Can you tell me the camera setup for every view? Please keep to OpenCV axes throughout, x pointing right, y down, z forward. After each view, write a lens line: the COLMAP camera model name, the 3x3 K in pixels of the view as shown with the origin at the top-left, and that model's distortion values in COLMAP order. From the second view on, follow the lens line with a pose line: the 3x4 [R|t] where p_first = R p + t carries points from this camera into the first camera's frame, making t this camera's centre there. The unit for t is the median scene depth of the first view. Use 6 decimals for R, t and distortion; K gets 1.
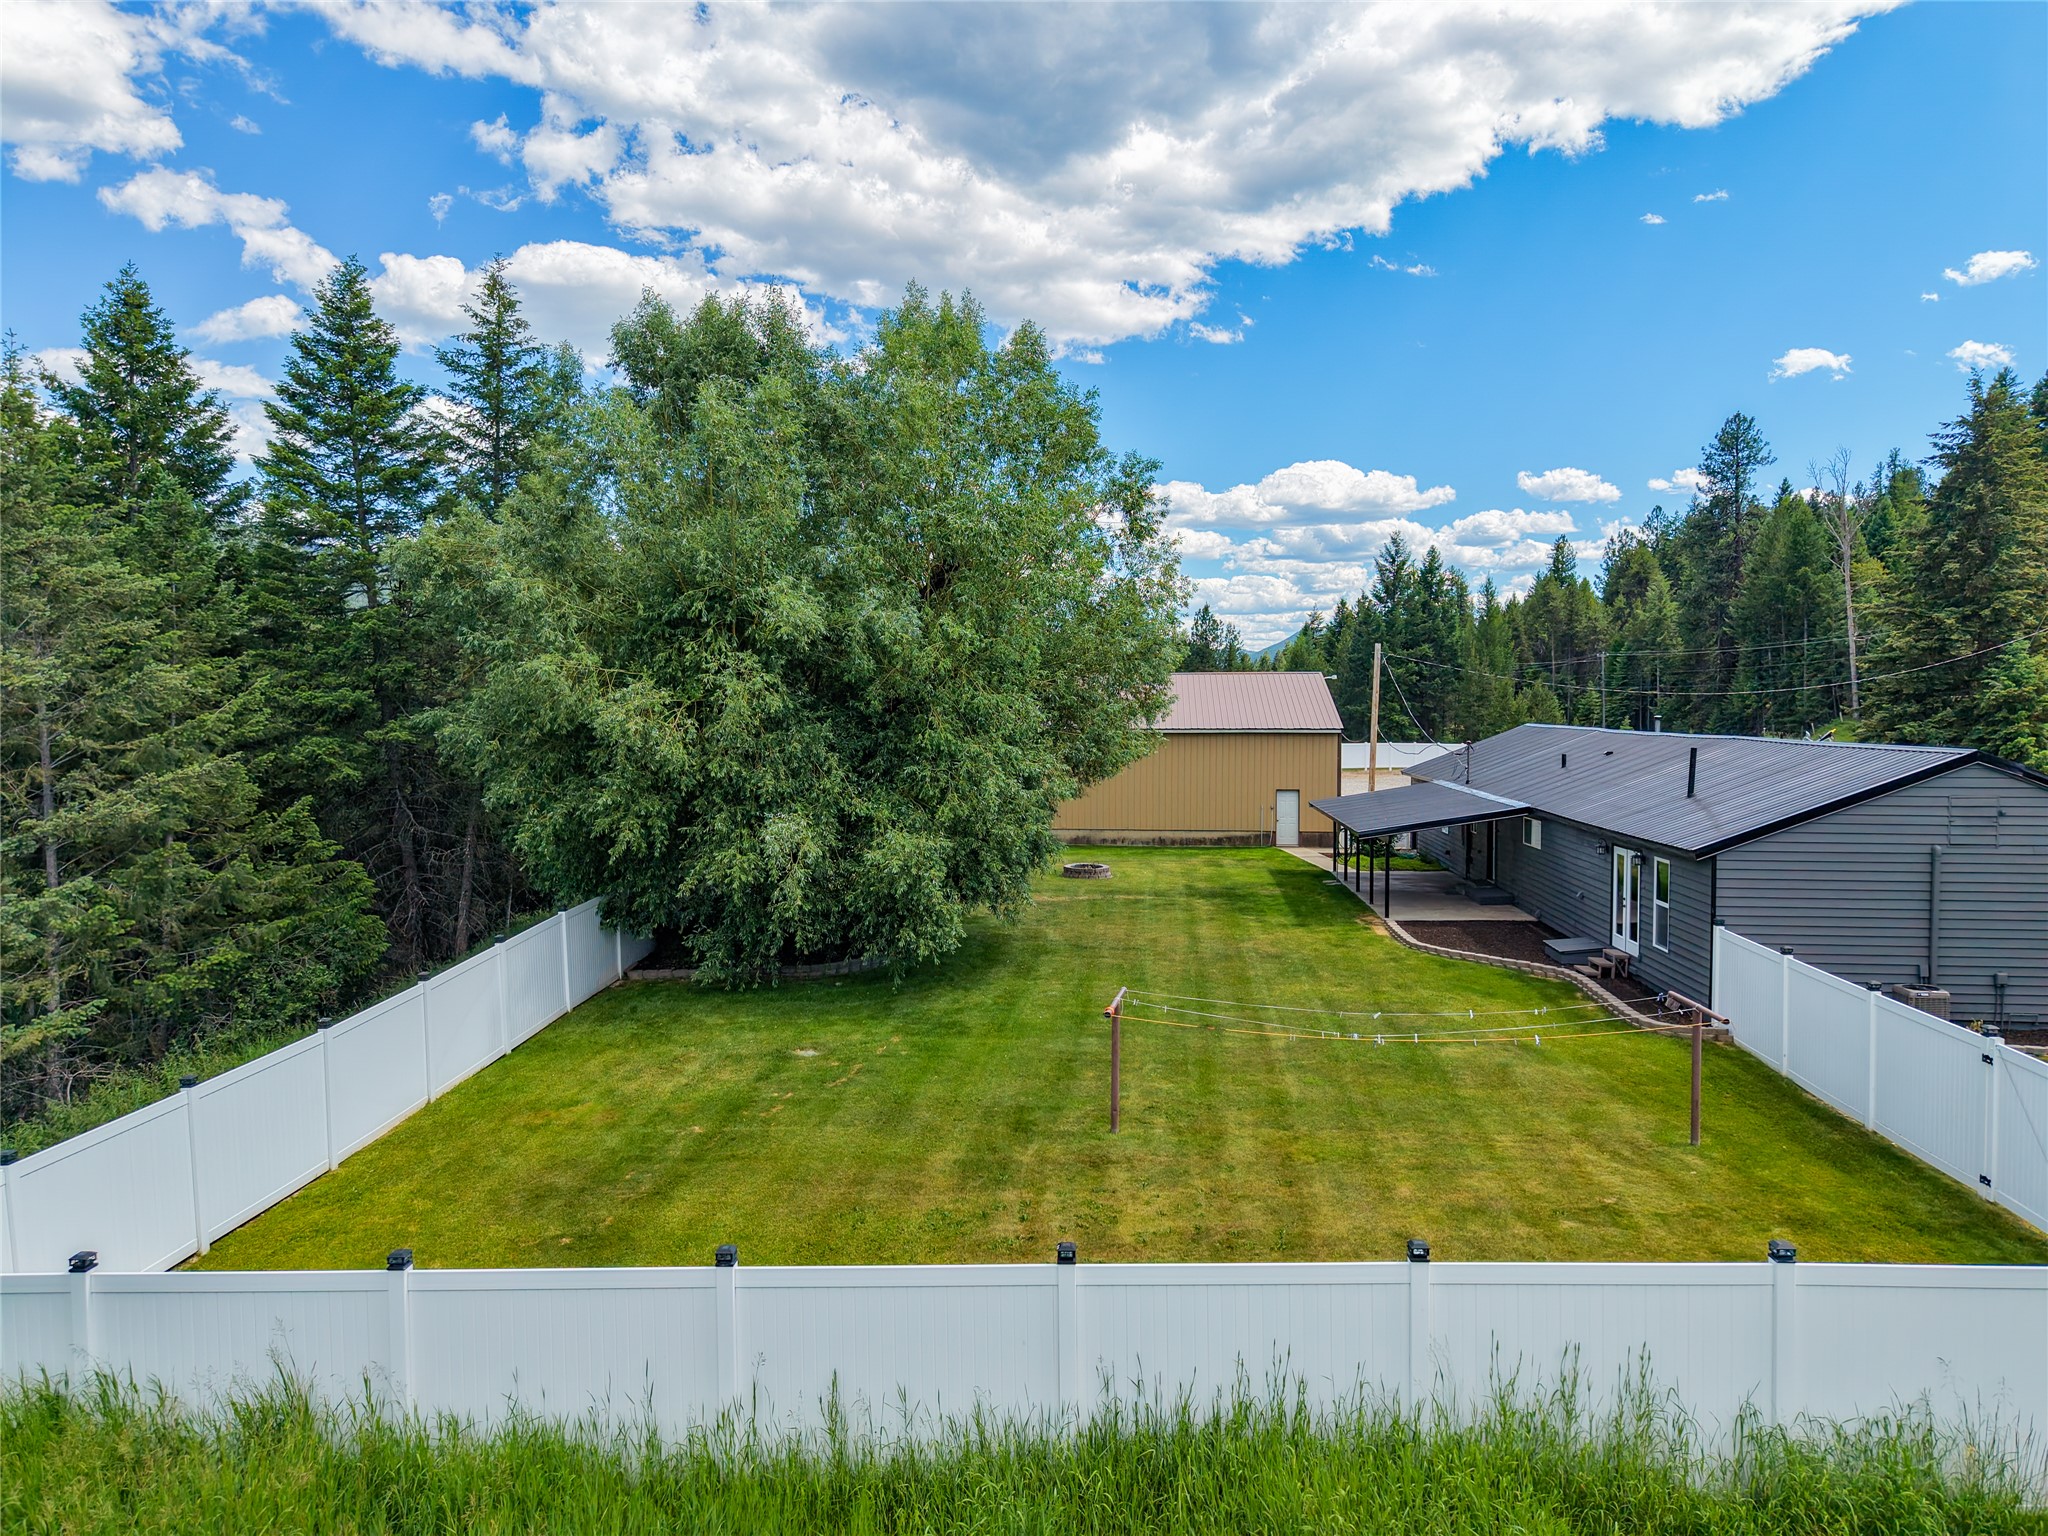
lens RADIAL K [[1376.9, 0, 1018.9], [0, 1376.9, 763.6], [0, 0, 1]] dist [0.028209, -0.028451]
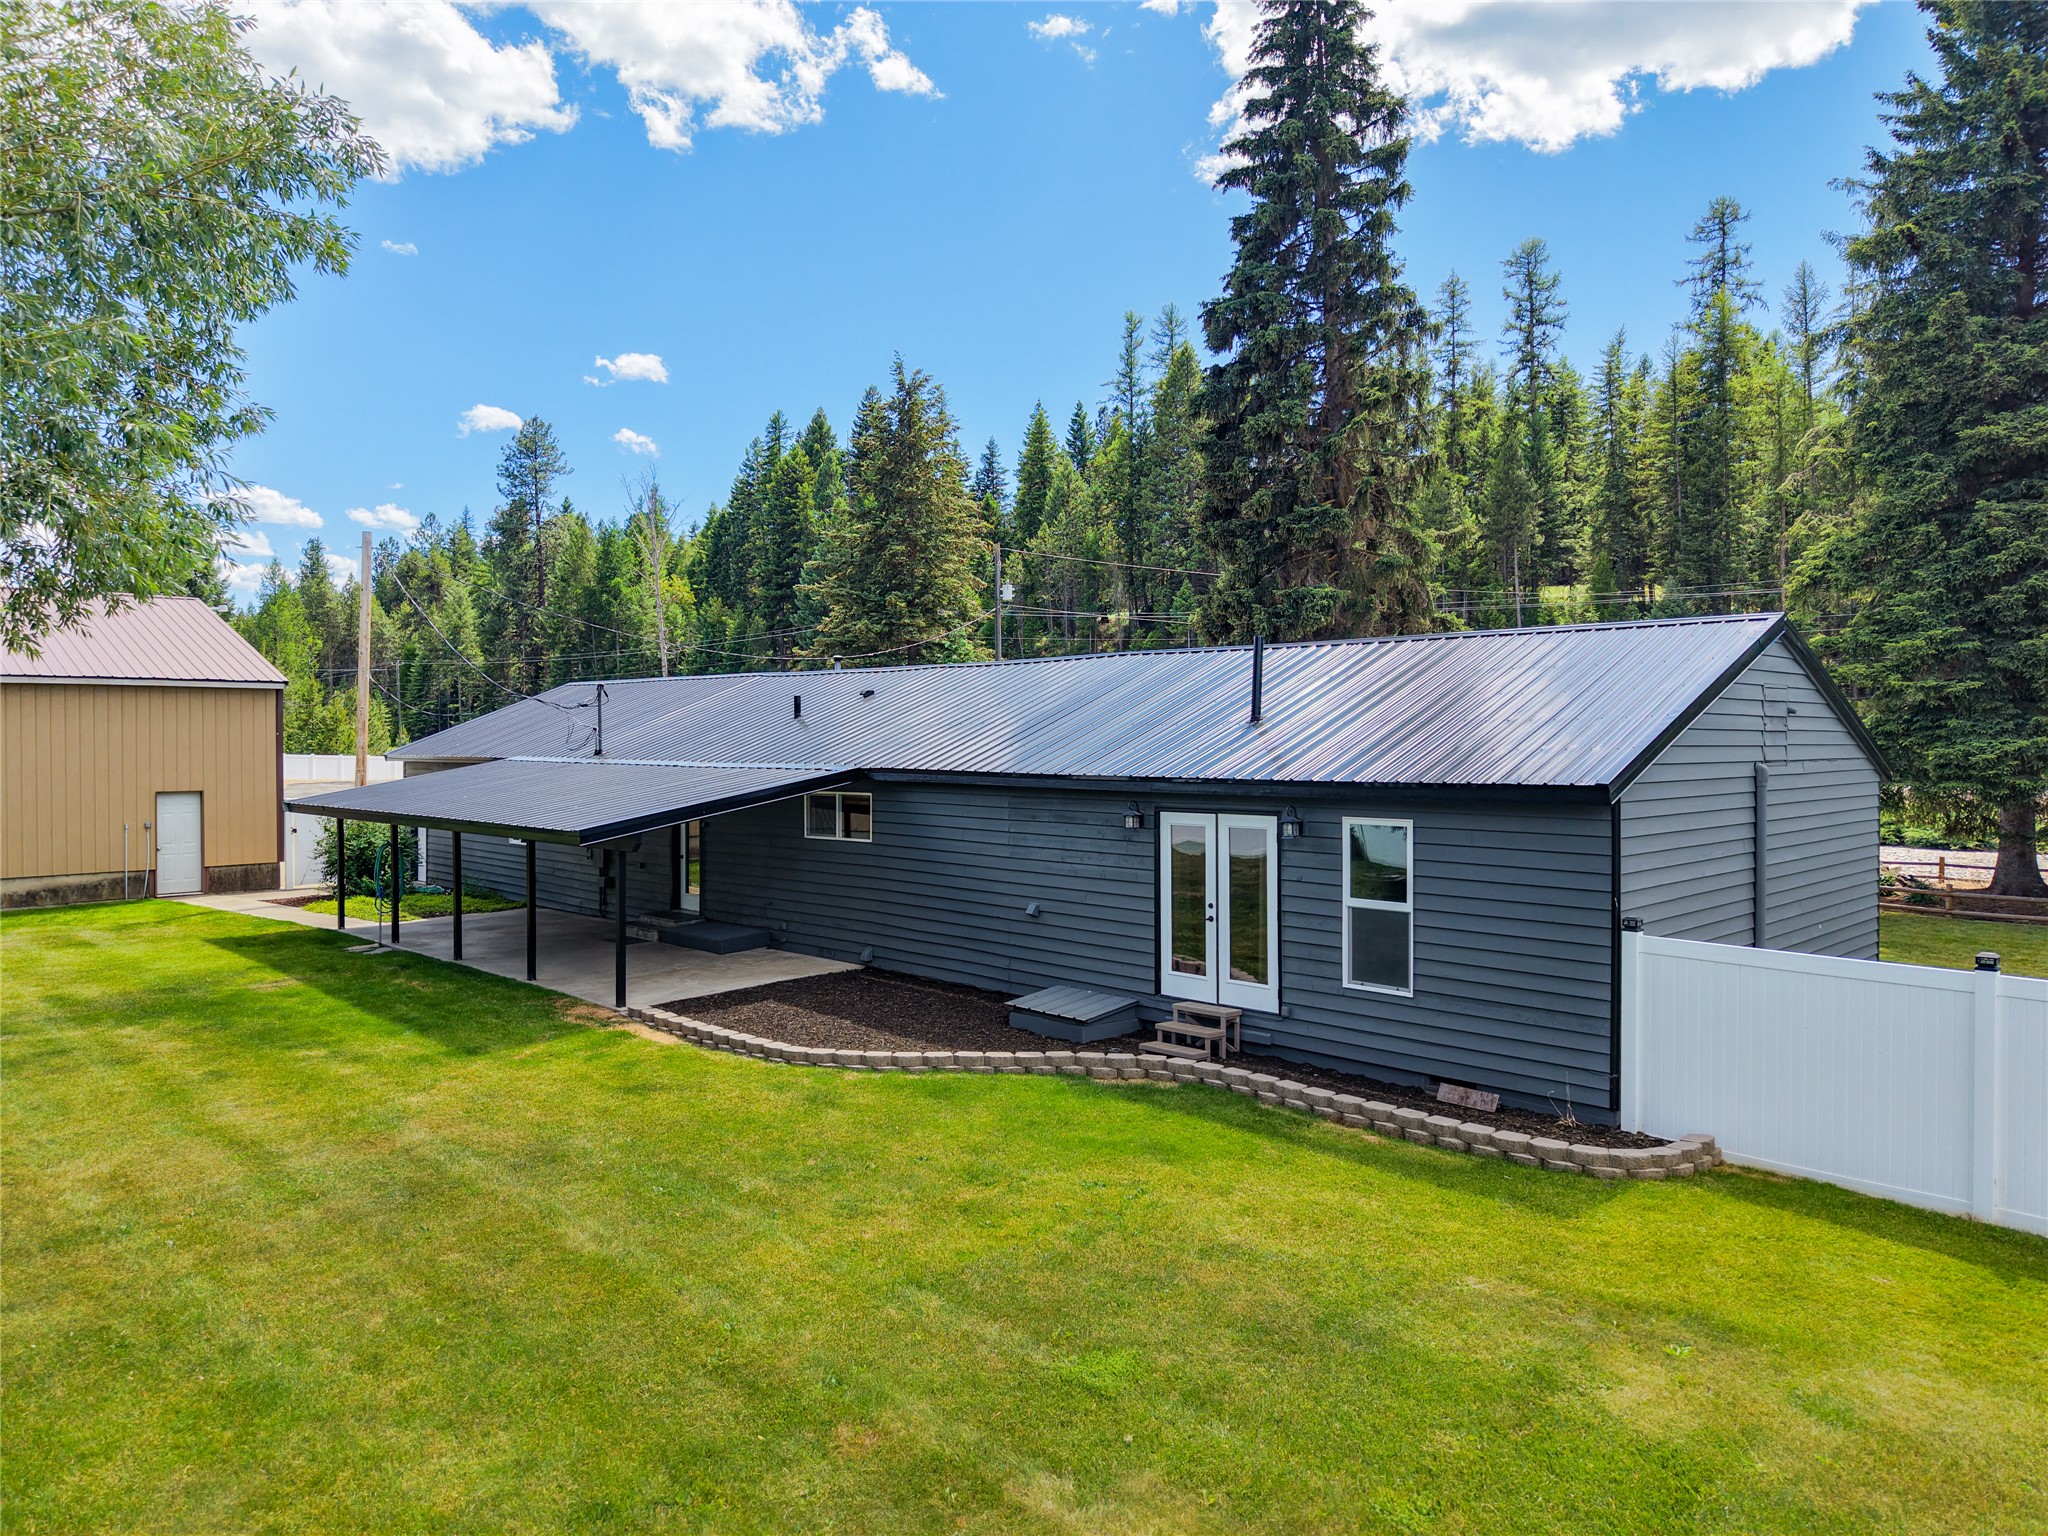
lens RADIAL K [[1376.9, 0, 1034.9], [0, 1376.9, 764.0], [0, 0, 1]] dist [0.028209, -0.028451]
pose [[0.634262, -0.014975, 0.772973, -0.019893], [0.034768, 0.999353, -0.009168, 0.046739], [-0.772336, 0.032690, 0.634373, 0.743115]]
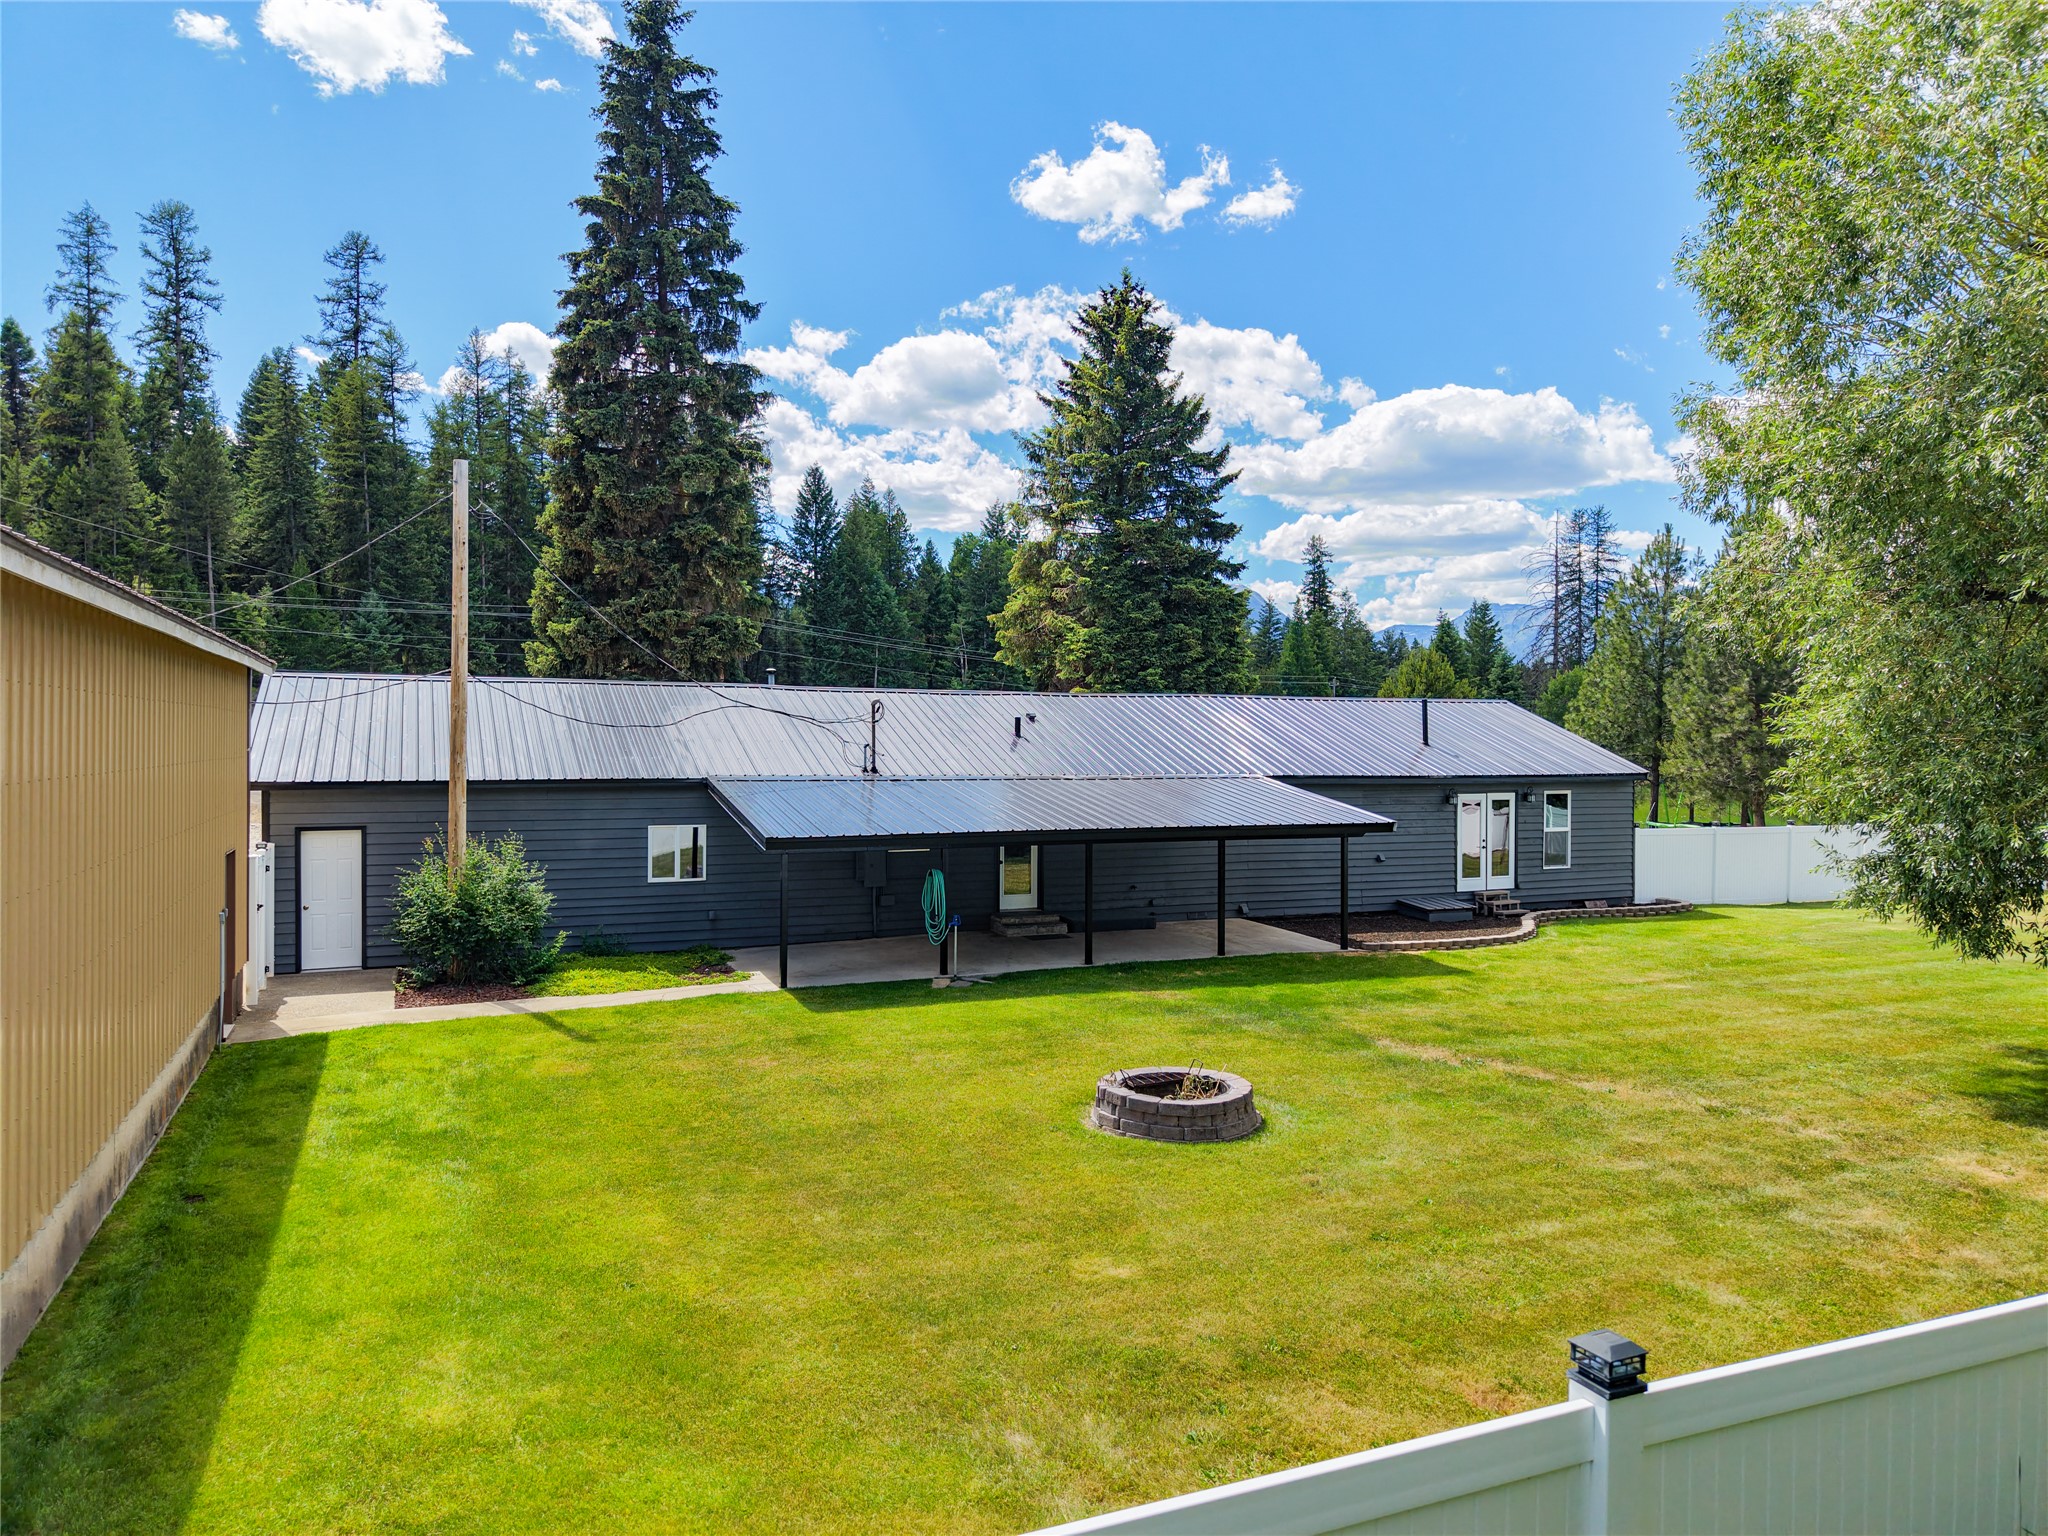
lens RADIAL K [[1376.9, 0, 1046.3], [0, 1376.9, 758.4], [0, 0, 1]] dist [0.028209, -0.028451]
pose [[-0.499004, -0.011058, 0.866529, -0.315067], [0.035856, 0.998799, 0.033394, -0.011707], [-0.865858, 0.047734, -0.498008, 1.883567]]
